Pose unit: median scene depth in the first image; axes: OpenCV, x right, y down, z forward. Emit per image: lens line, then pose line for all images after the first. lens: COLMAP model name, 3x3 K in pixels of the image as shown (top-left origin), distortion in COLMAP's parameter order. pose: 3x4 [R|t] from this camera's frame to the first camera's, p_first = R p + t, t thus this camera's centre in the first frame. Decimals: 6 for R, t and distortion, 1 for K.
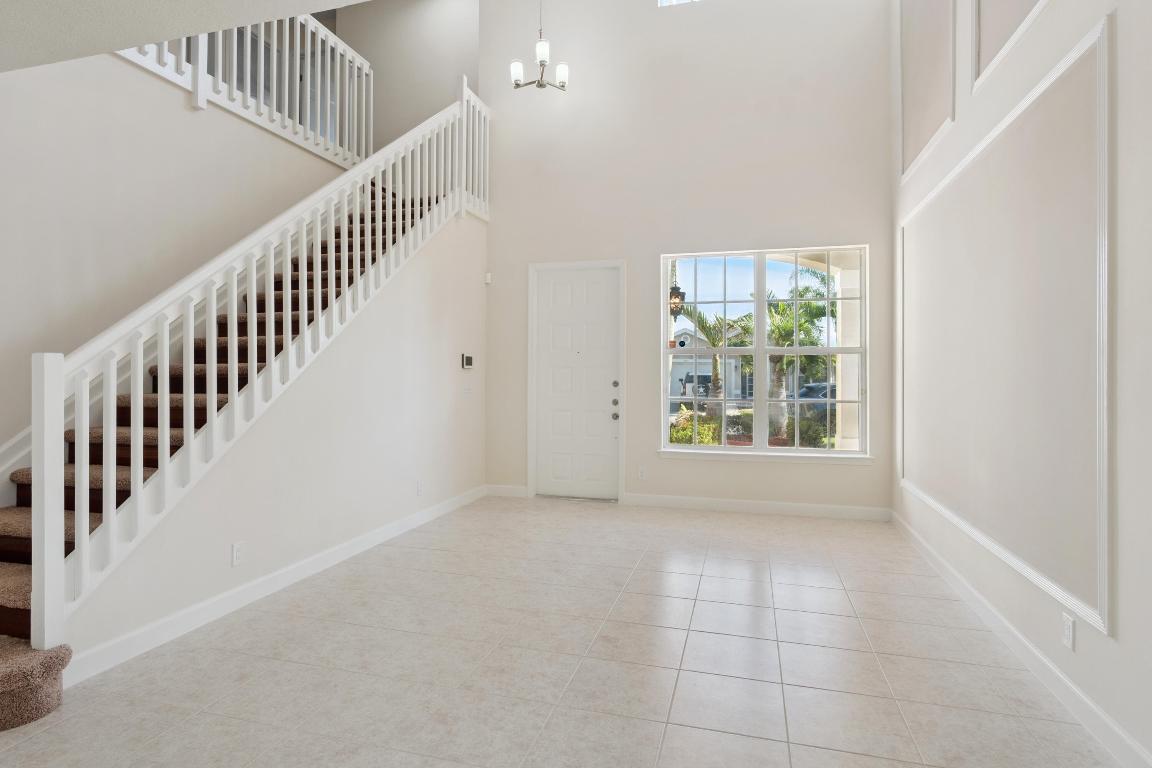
lens RADIAL K [[592.5, 0, 574.2], [0, 592.5, 372.3], [0, 0, 1]] dist [-0.004770, -0.000480]
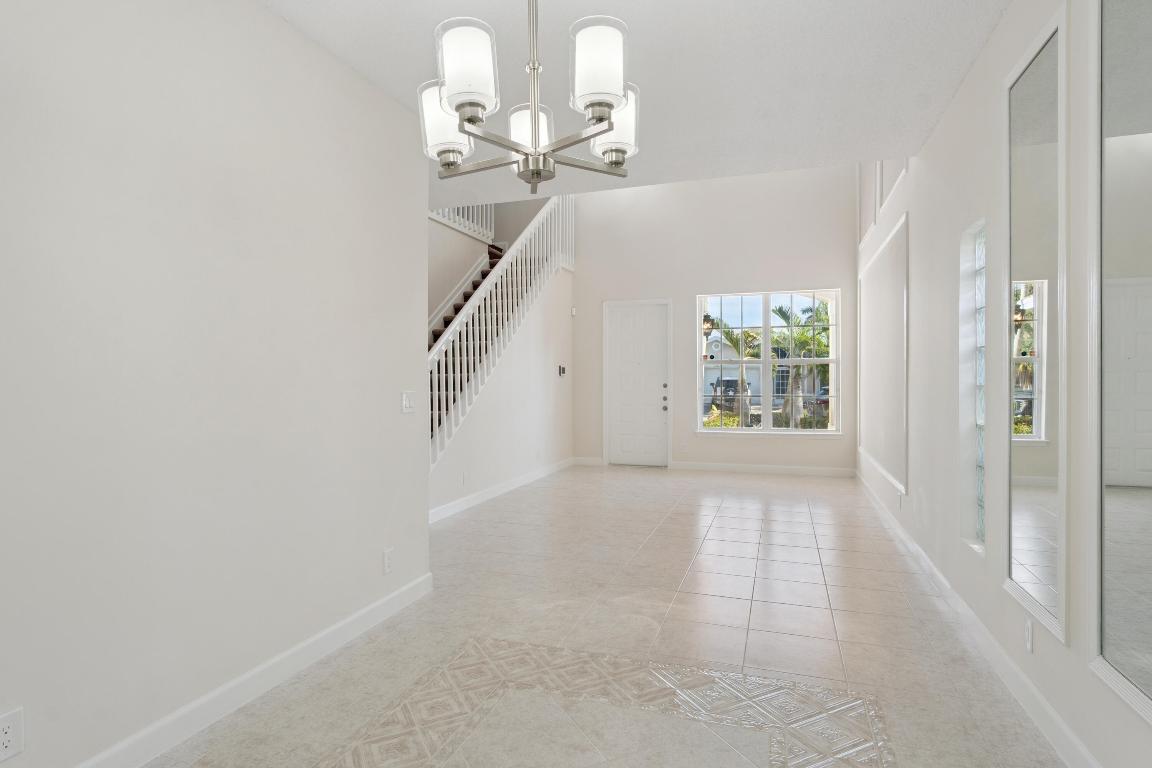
lens RADIAL K [[612.0, 0, 576.0], [0, 612.0, 384.0], [0, 0, 1]] dist [-0.003911, -0.000014]
pose [[0.999107, -0.005751, -0.041847, -0.083507], [0.006130, 0.999941, 0.008929, 0.001428], [0.041793, -0.009177, 0.999084, -0.485673]]
